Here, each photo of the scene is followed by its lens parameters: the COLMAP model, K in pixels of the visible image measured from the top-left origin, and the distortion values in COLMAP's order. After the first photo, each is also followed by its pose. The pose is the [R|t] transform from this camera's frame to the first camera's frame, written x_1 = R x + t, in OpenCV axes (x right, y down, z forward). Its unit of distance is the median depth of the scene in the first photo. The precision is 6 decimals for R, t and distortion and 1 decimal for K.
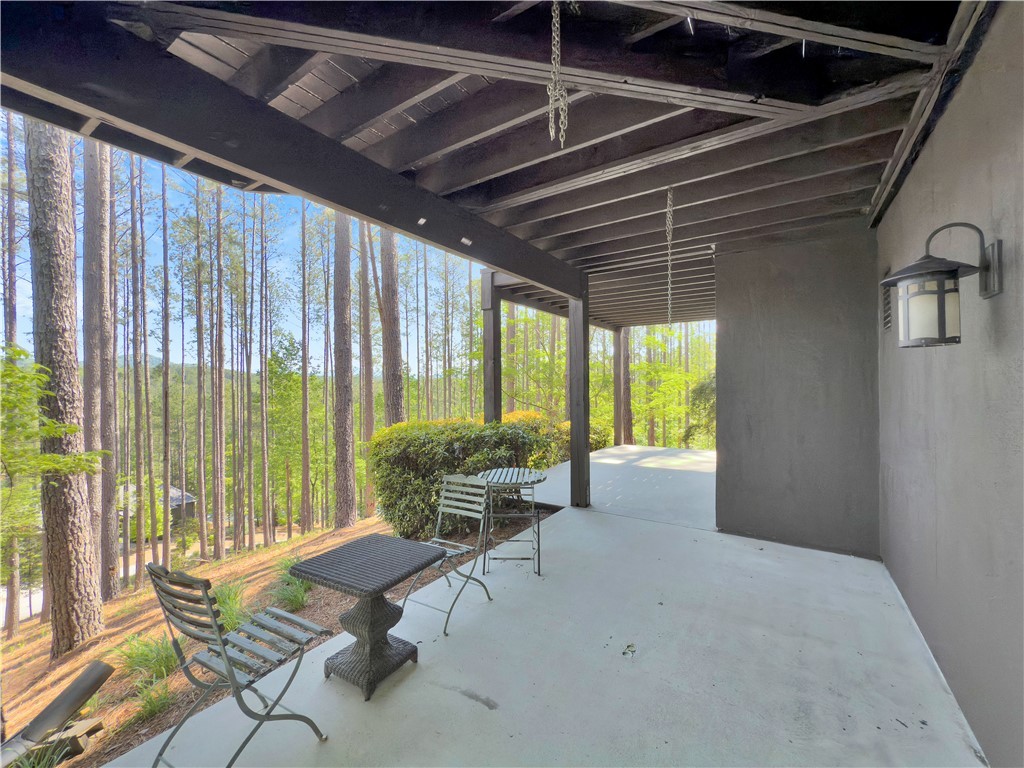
lens RADIAL K [[412.8, 0, 514.5], [0, 412.8, 384.8], [0, 0, 1]] dist [0.000212, 0.000007]
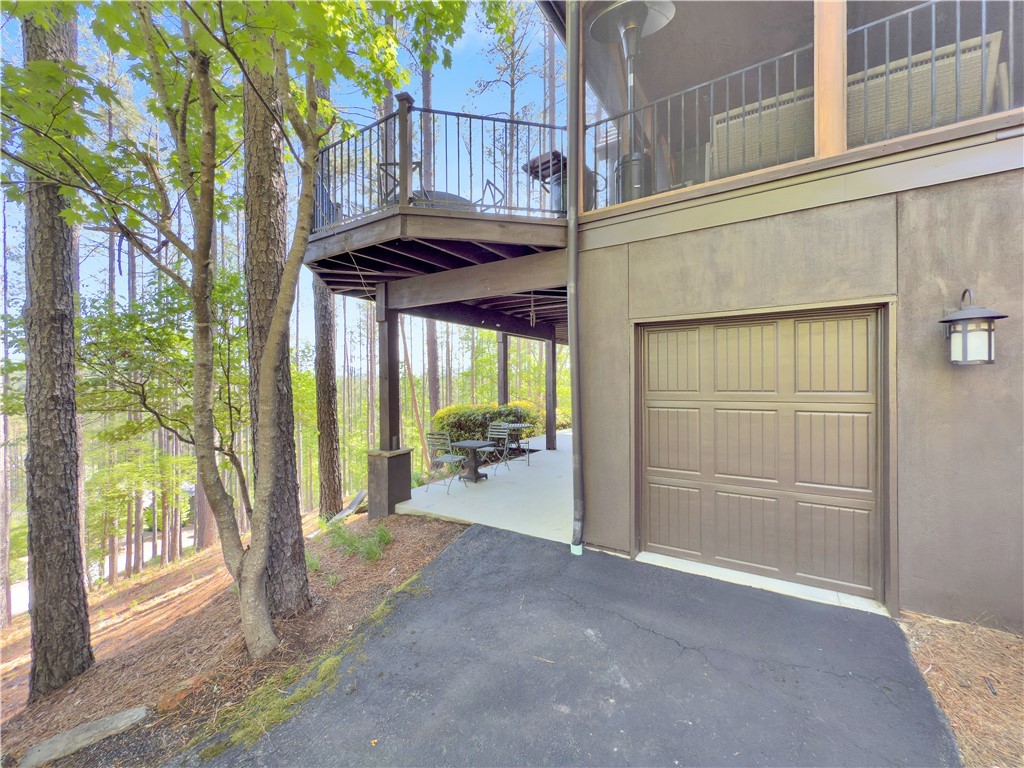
lens RADIAL K [[412.8, 0, 511.6], [0, 412.8, 384.6], [0, 0, 1]] dist [0.000212, 0.000007]
pose [[0.999908, 0.002846, 0.013260, -0.043222], [-0.002876, 0.999993, 0.002286, -0.007777], [-0.013253, -0.002324, 0.999909, -0.855601]]
